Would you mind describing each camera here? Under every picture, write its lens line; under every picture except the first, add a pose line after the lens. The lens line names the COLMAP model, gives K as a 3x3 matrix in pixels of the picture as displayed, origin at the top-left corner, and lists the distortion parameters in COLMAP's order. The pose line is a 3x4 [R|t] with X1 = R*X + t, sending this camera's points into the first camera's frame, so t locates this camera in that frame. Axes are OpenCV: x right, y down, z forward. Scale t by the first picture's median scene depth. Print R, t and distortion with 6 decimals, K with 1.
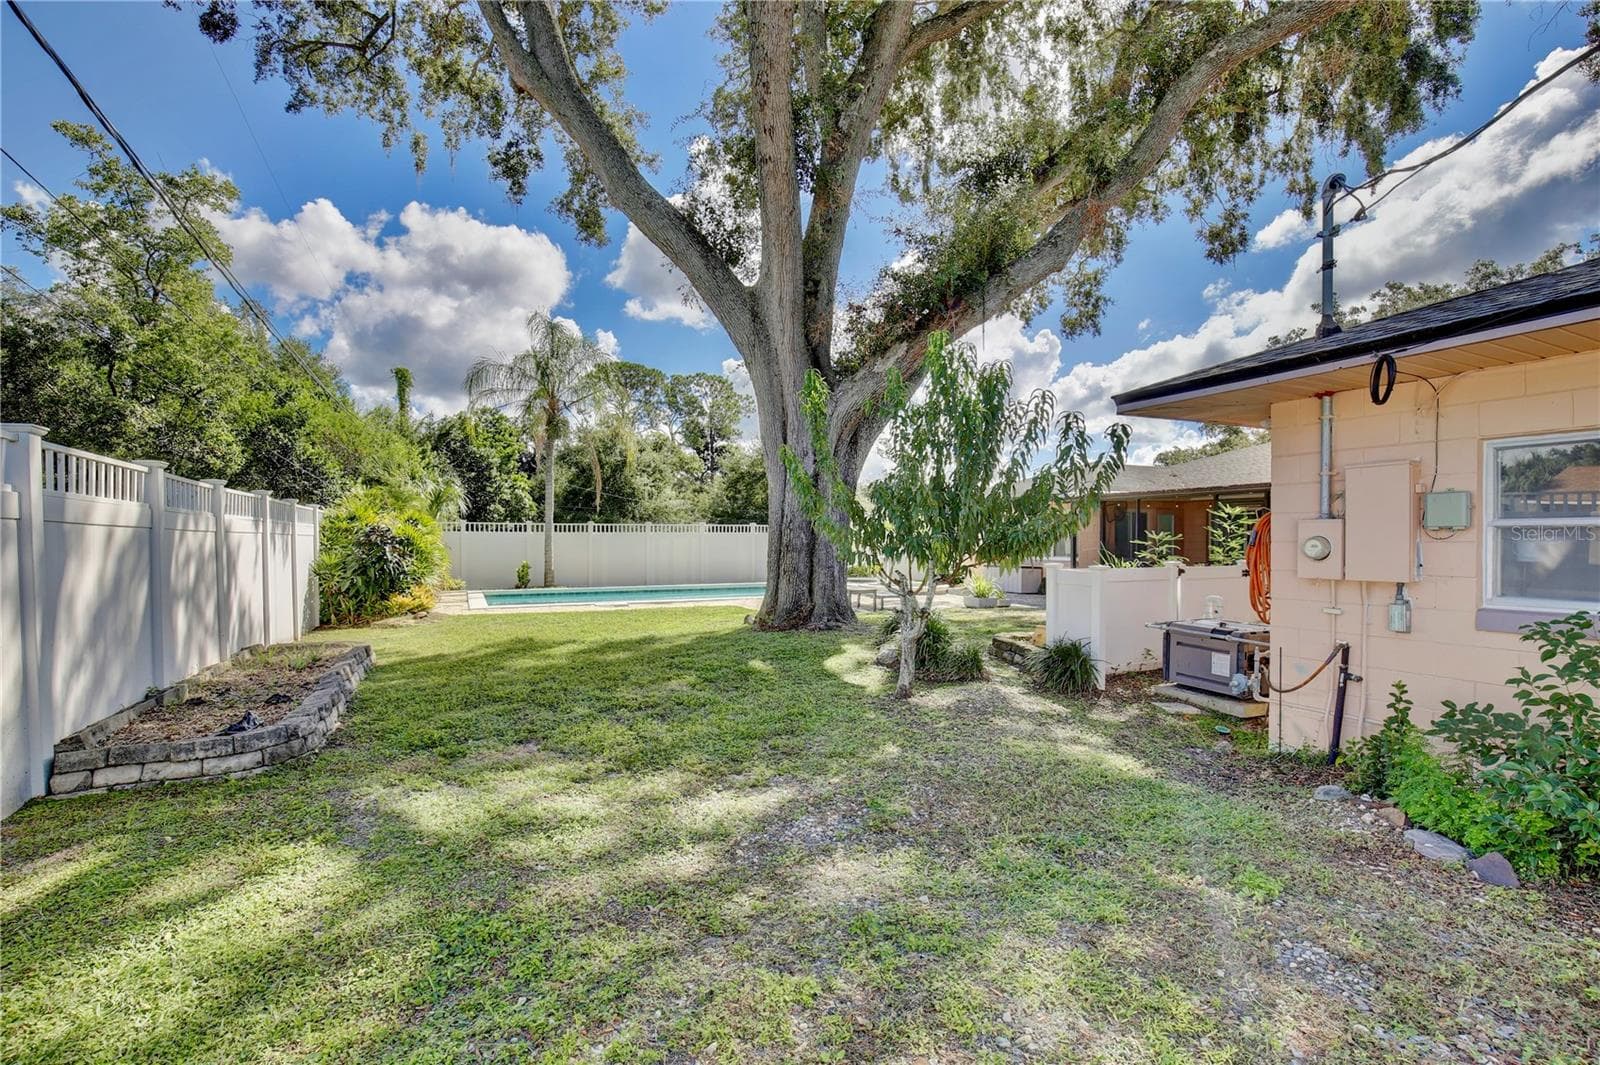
lens RADIAL K [[754.7, 0, 802.0], [0, 754.7, 542.5], [0, 0, 1]] dist [-0.032159, 0.000160]
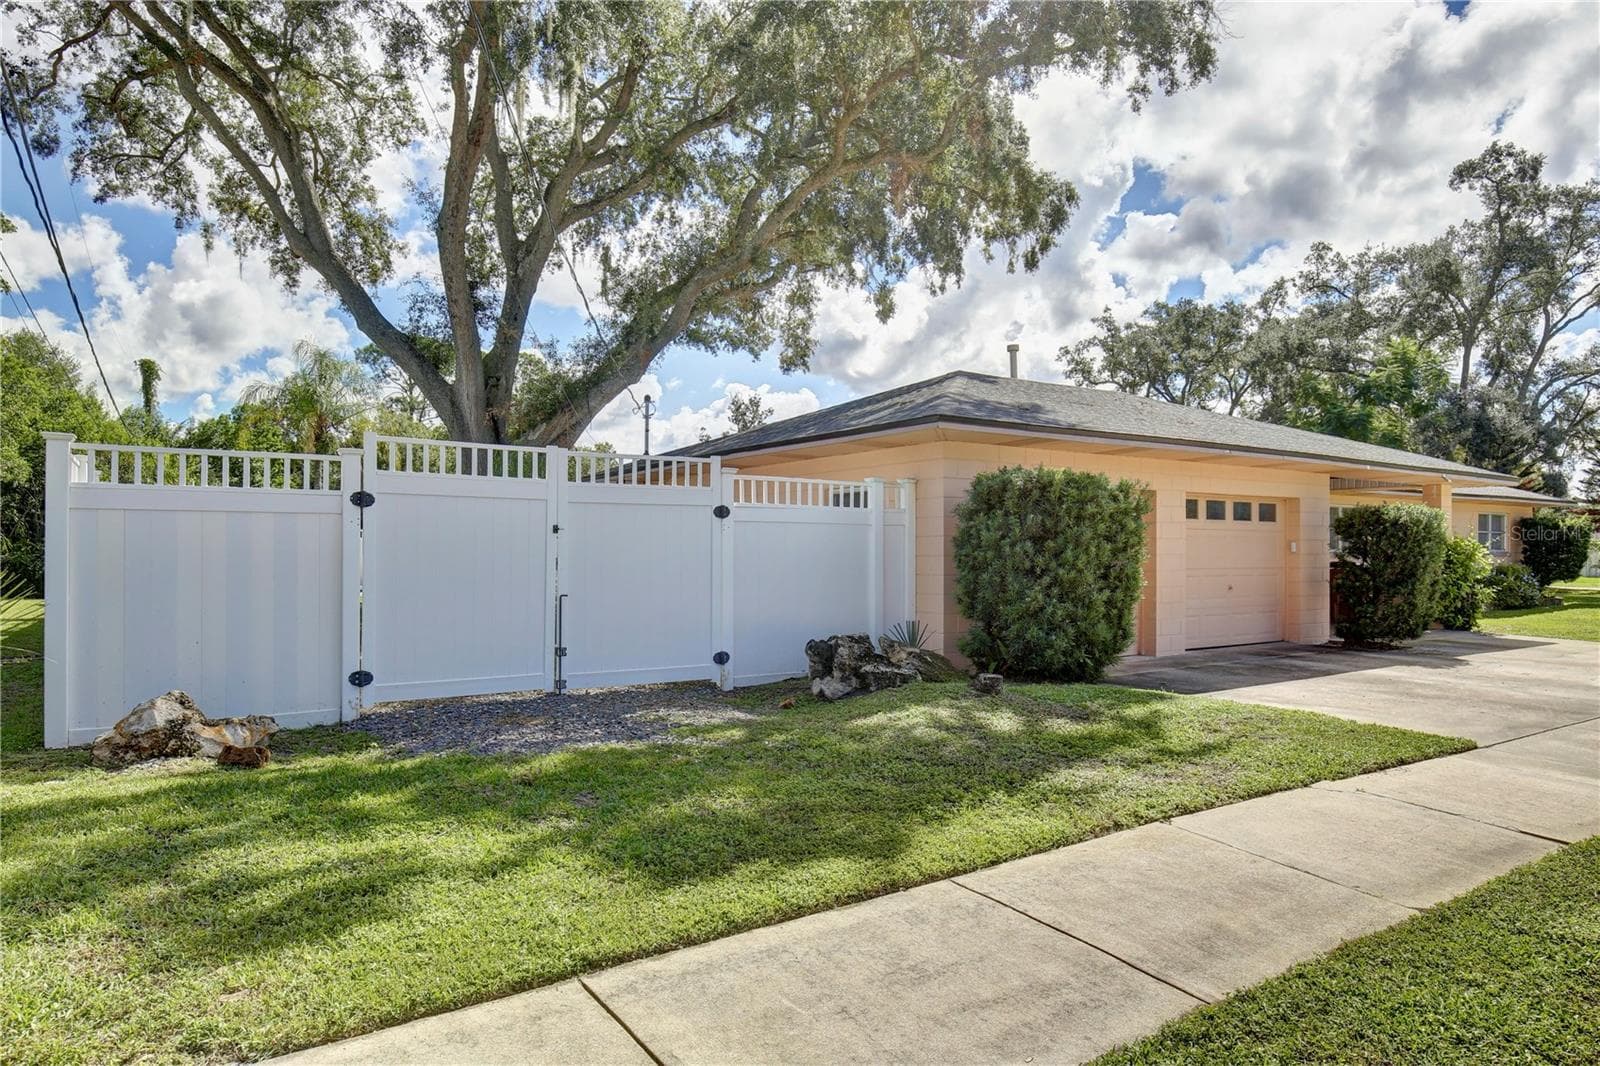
lens RADIAL K [[859.3, 0, 770.7], [0, 859.3, 532.8], [0, 0, 1]] dist [-0.040196, 0.000275]
pose [[0.986223, -0.007132, 0.165269, 0.209207], [0.010660, 0.999734, -0.020471, 0.012673], [-0.165079, 0.021951, 0.986036, -0.622167]]
